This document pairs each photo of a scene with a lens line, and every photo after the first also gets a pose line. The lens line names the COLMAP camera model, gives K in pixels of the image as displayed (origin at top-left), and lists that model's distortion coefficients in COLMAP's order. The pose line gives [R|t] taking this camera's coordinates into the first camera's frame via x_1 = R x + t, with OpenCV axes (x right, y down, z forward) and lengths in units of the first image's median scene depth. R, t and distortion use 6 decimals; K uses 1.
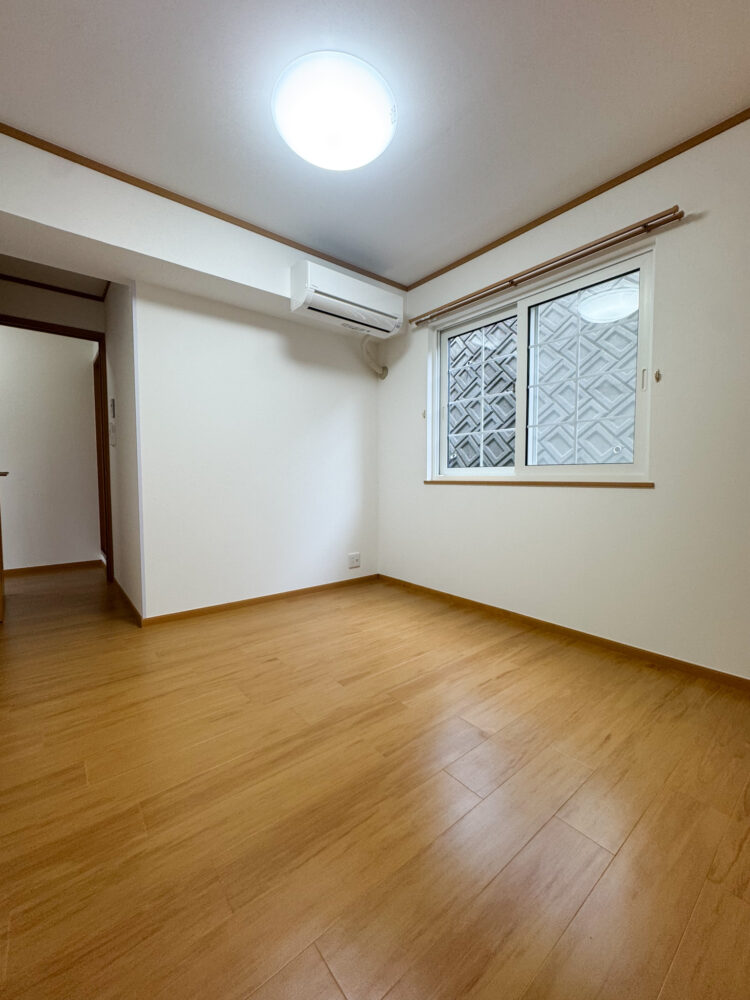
lens RADIAL K [[403.3, 0, 378.1], [0, 403.3, 498.9], [0, 0, 1]] dist [-0.003376, -0.000156]
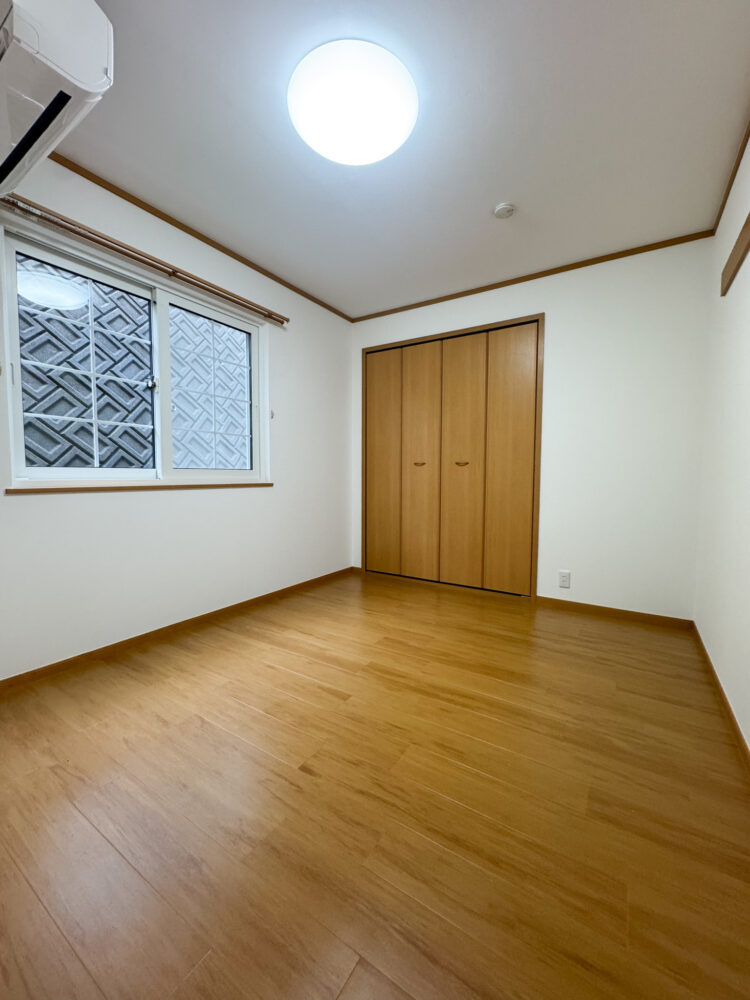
lens RADIAL K [[403.1, 0, 374.6], [0, 403.1, 497.9], [0, 0, 1]] dist [-0.004287, -0.000096]
pose [[-0.311025, -0.057597, 0.948655, -0.874165], [0.045543, 0.996112, 0.075410, -0.078531], [-0.949310, 0.066659, -0.307193, 1.053002]]
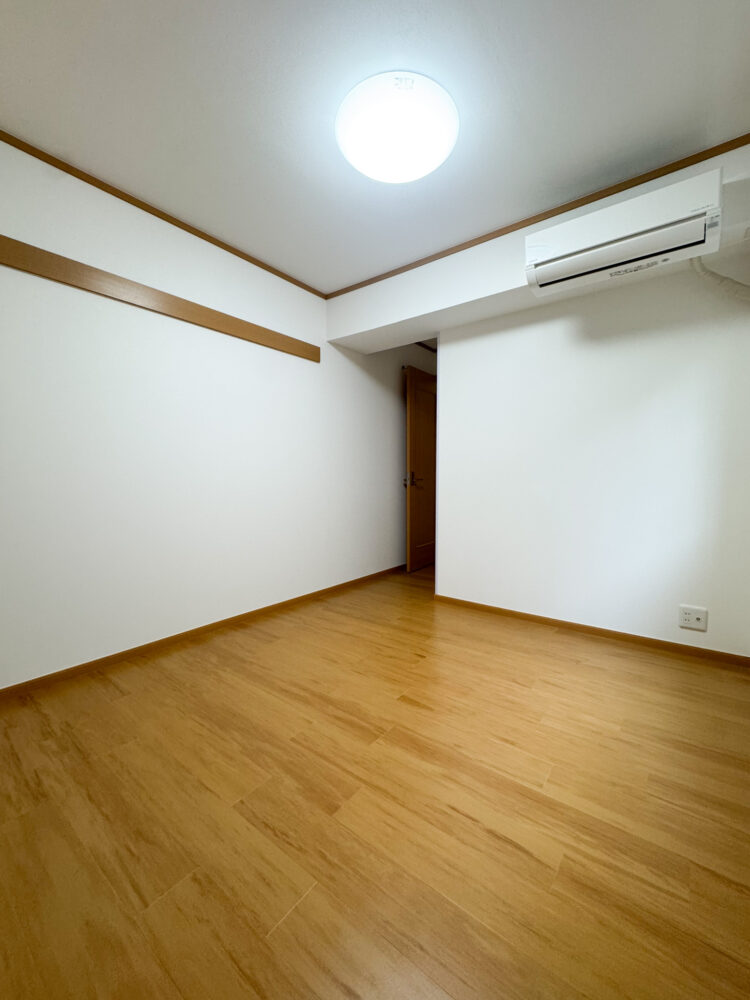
lens RADIAL K [[403.1, 0, 374.6], [0, 403.1, 497.9], [0, 0, 1]] dist [-0.004287, -0.000096]
pose [[0.228822, 0.049974, -0.972185, 0.728361], [-0.052964, 0.997841, 0.038826, -0.057949], [0.972026, 0.042606, 0.230975, 0.603810]]
